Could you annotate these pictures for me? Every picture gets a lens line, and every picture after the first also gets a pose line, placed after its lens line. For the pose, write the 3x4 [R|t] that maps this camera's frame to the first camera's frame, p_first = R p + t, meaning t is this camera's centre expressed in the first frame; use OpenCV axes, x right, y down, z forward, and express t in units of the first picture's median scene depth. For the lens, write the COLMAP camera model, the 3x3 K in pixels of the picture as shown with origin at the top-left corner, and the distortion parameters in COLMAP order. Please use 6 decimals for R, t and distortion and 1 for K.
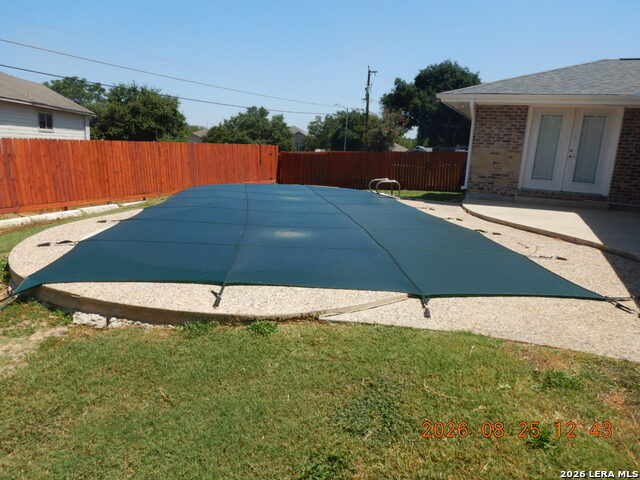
lens RADIAL K [[455.3, 0, 314.9], [0, 455.3, 239.9], [0, 0, 1]] dist [0.001516, 0.001749]
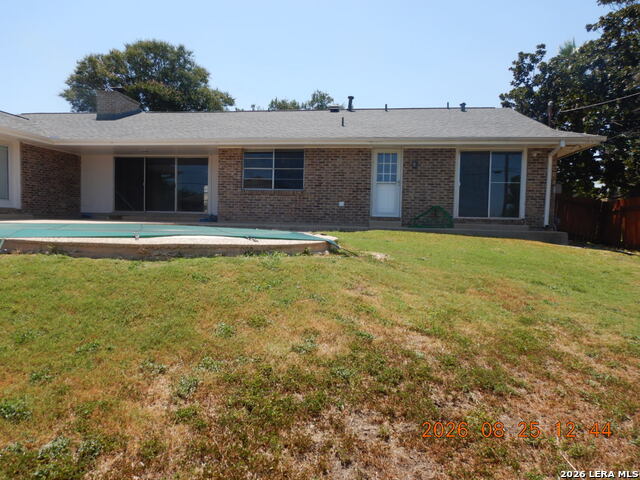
lens RADIAL K [[455.3, 0, 314.9], [0, 455.3, 239.9], [0, 0, 1]] dist [0.001516, 0.001749]
pose [[-0.263146, -0.104171, 0.959116, -0.797850], [0.163285, 0.975002, 0.150695, -0.065620], [-0.950838, 0.196264, -0.239558, 0.507270]]
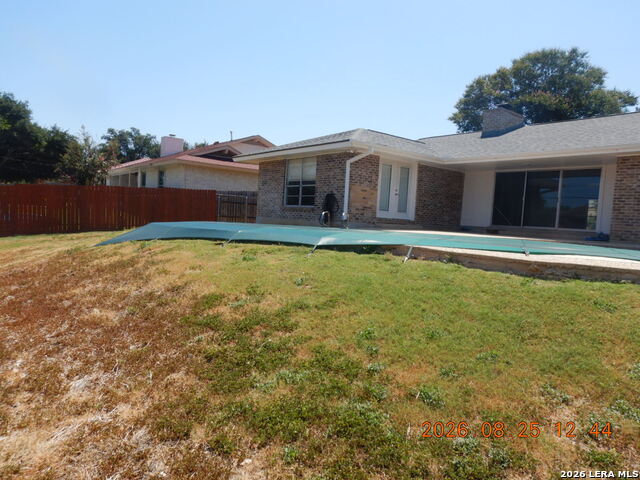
lens RADIAL K [[455.3, 0, 314.9], [0, 455.3, 239.9], [0, 0, 1]] dist [0.001516, 0.001749]
pose [[0.482721, -0.066307, 0.873261, -0.801593], [0.144328, 0.989519, -0.004648, -0.070115], [-0.863800, 0.128280, 0.487231, 0.531821]]
